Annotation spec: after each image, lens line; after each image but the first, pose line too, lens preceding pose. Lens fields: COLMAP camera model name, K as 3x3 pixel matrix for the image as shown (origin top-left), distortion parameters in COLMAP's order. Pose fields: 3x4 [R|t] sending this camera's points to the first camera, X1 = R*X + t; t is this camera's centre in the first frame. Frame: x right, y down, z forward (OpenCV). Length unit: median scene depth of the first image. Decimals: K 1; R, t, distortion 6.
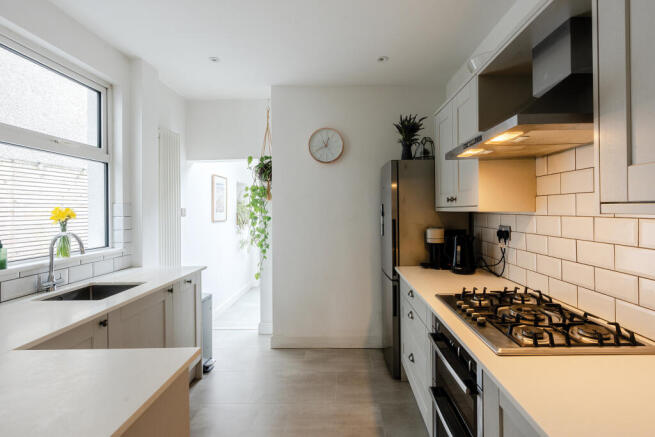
lens RADIAL K [[316.6, 0, 328.1], [0, 316.6, 212.4], [0, 0, 1]] dist [0.000256, 0.000484]
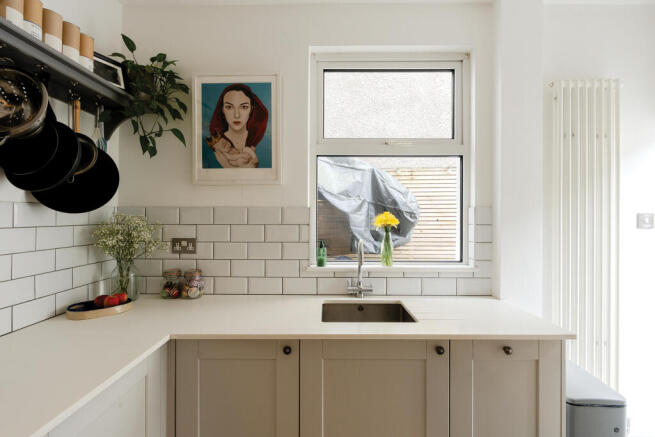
lens RADIAL K [[316.6, 0, 327.2], [0, 316.6, 217.8], [0, 0, 1]] dist [0.000256, 0.000484]
pose [[0.040493, 0.018040, -0.999017, 0.080232], [-0.008425, 0.999808, 0.017713, -0.012845], [0.999144, 0.007699, 0.040637, 0.633636]]
